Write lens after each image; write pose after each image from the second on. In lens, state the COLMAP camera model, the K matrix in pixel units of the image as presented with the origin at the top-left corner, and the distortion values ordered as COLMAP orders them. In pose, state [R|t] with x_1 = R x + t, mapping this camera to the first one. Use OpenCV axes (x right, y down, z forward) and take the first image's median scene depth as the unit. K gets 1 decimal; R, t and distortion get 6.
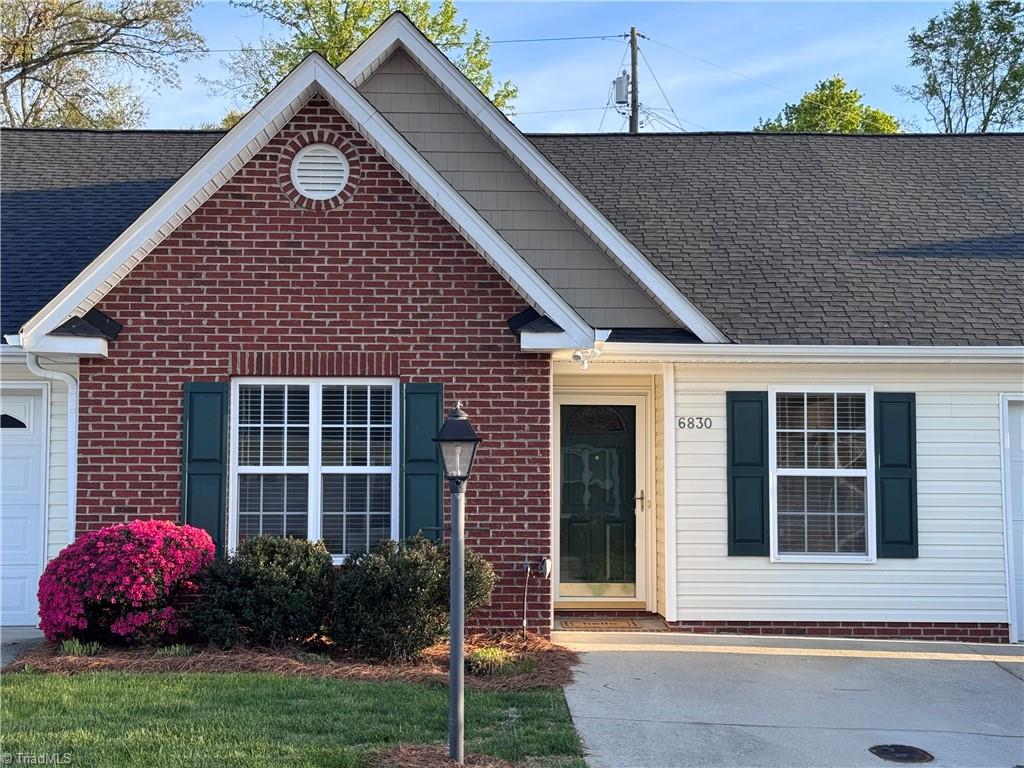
lens RADIAL K [[1565.6, 0, 507.4], [0, 1565.6, 380.1], [0, 0, 1]] dist [0.090676, 0.000000]
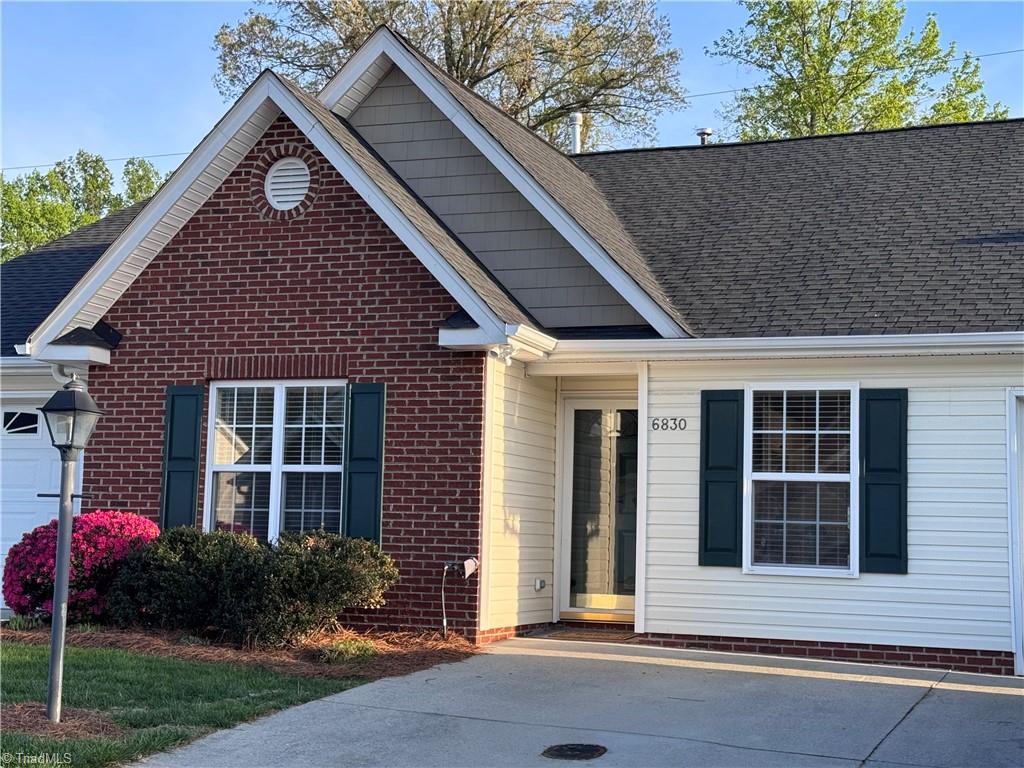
lens RADIAL K [[1565.6, 0, 509.4], [0, 1565.6, 387.3], [0, 0, 1]] dist [0.090676, 0.000000]
pose [[0.924017, -0.015675, -0.382031, 0.416875], [0.003964, 0.999498, -0.031423, 0.036659], [0.382332, 0.027521, 0.923615, 0.094234]]
